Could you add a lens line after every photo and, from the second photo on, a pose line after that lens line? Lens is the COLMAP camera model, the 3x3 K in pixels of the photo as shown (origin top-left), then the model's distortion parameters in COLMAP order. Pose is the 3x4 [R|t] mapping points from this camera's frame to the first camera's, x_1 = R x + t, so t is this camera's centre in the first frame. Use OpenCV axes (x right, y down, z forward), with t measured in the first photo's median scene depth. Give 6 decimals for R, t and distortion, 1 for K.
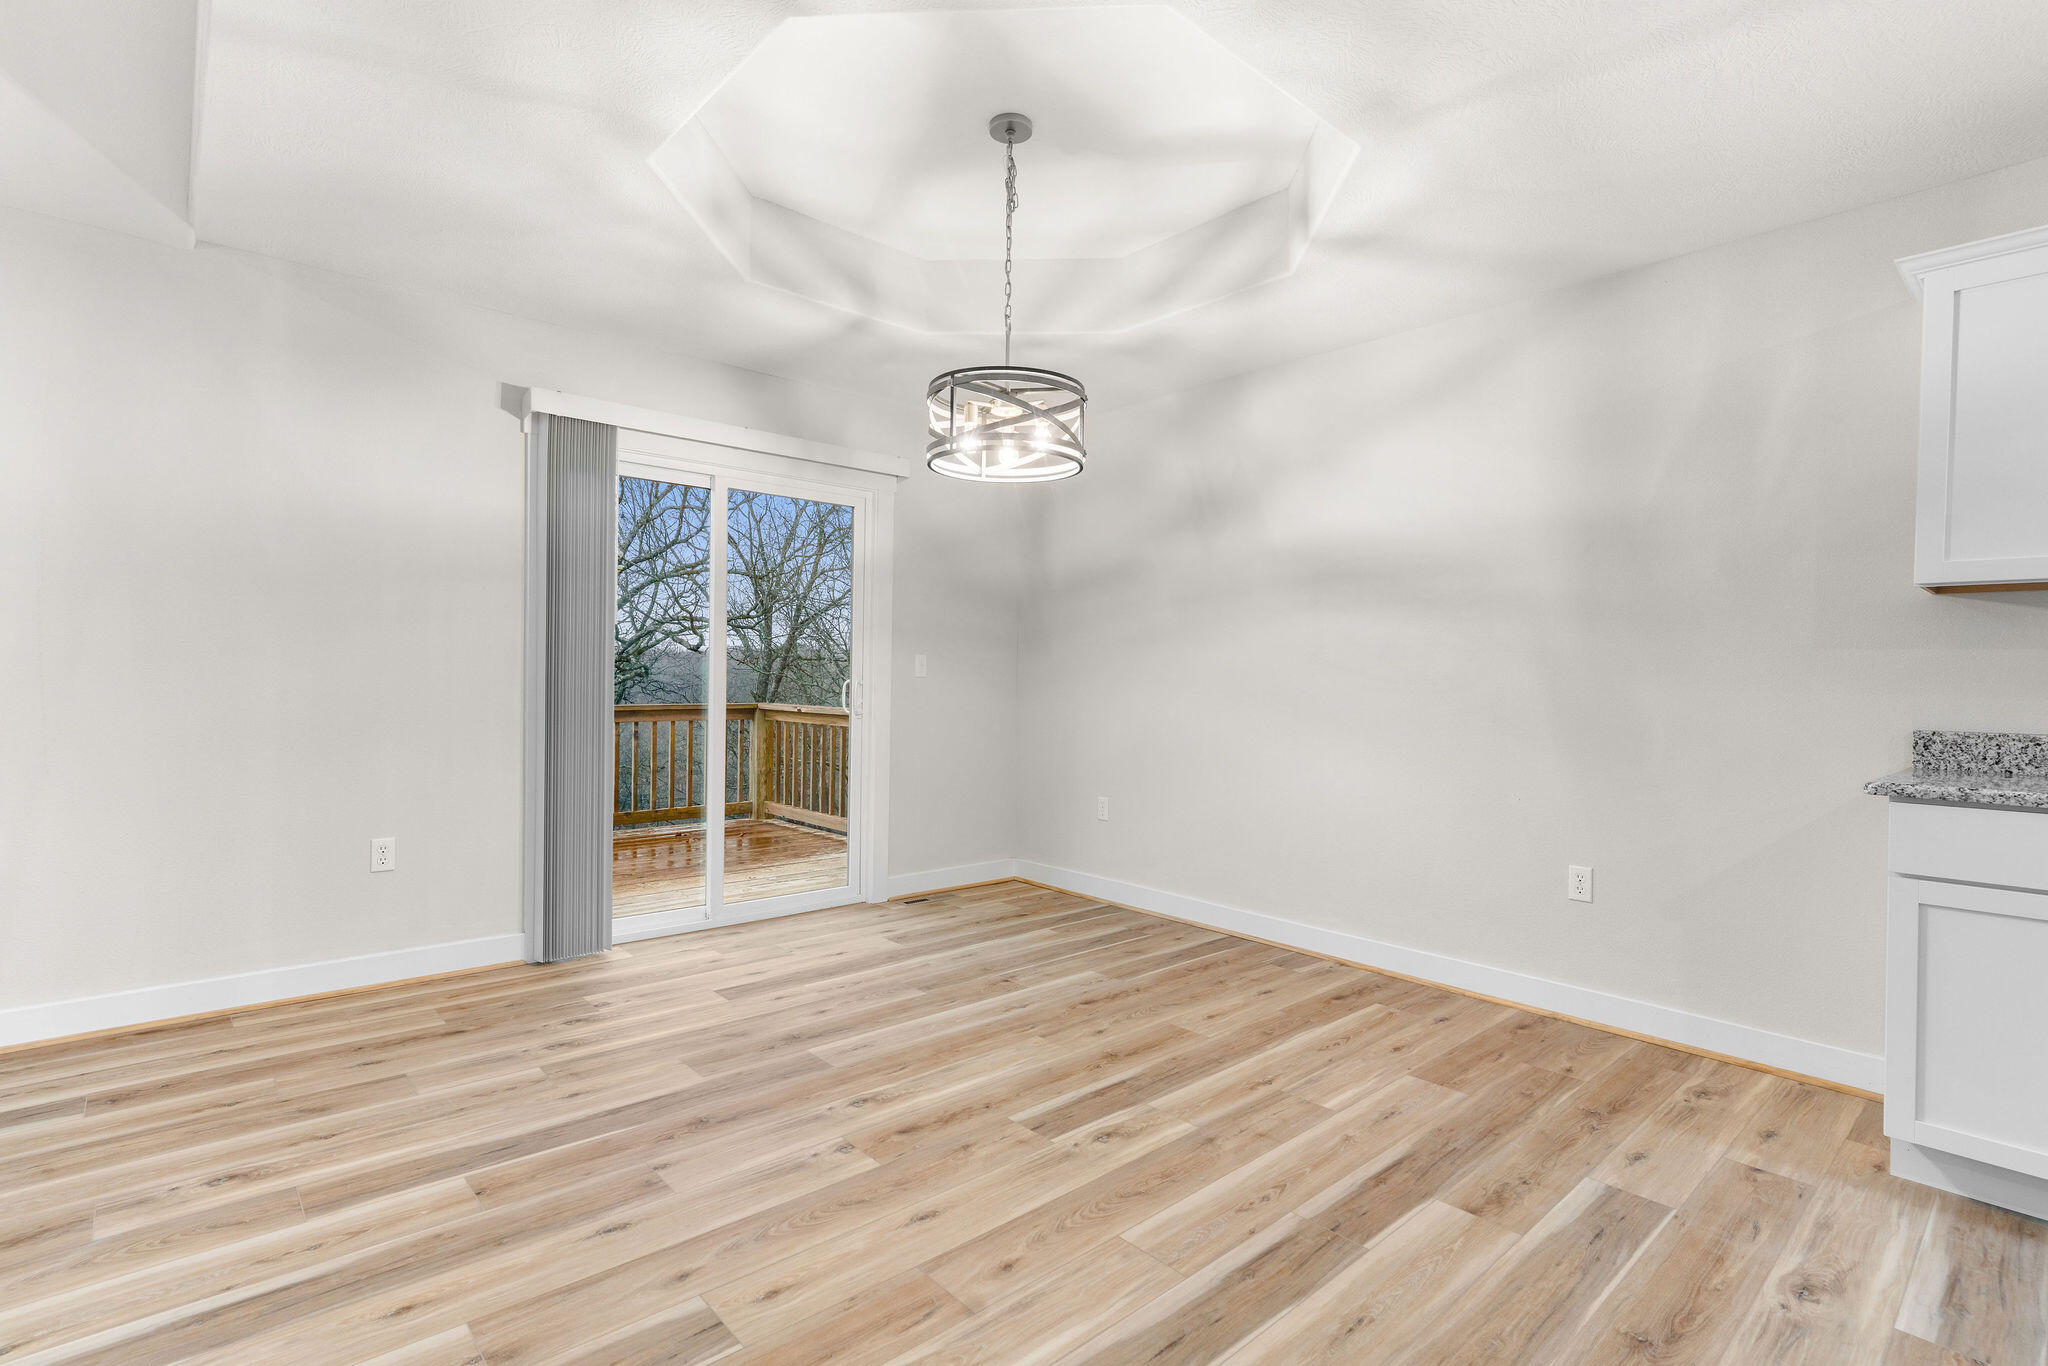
lens RADIAL K [[970.1, 0, 1018.1], [0, 970.1, 682.6], [0, 0, 1]] dist [0.003746, -0.001040]
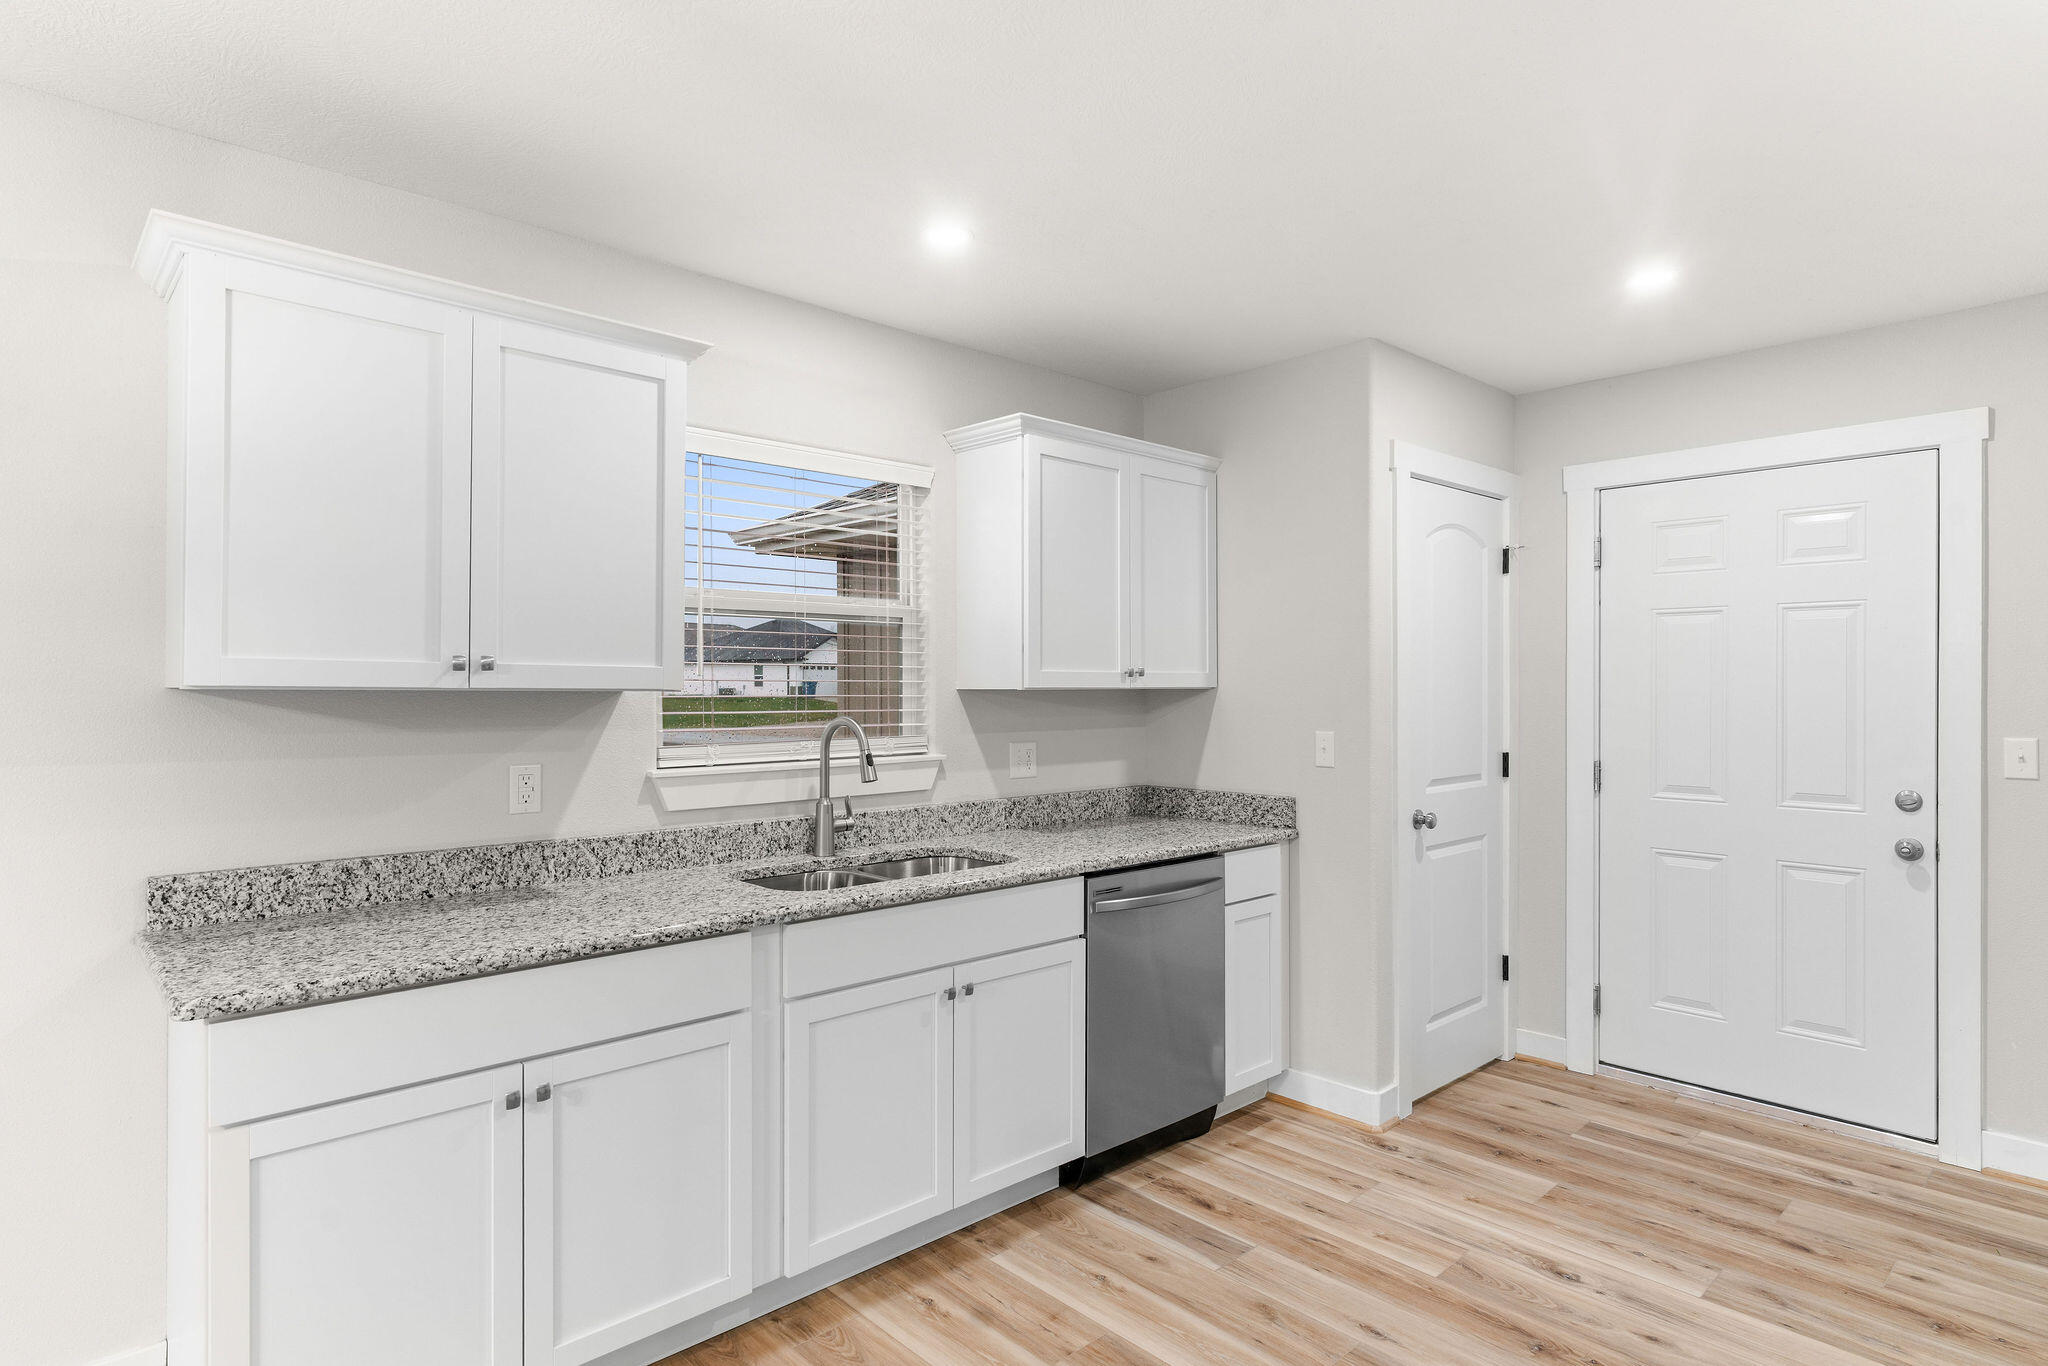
lens RADIAL K [[1111.1, 0, 1018.7], [0, 1111.1, 681.7], [0, 0, 1]] dist [0.000943, -0.000168]
pose [[-0.022746, -0.013841, 0.999645, 0.100476], [0.000014, 0.999904, 0.013845, -0.107733], [-0.999741, 0.000329, -0.022744, 0.392208]]
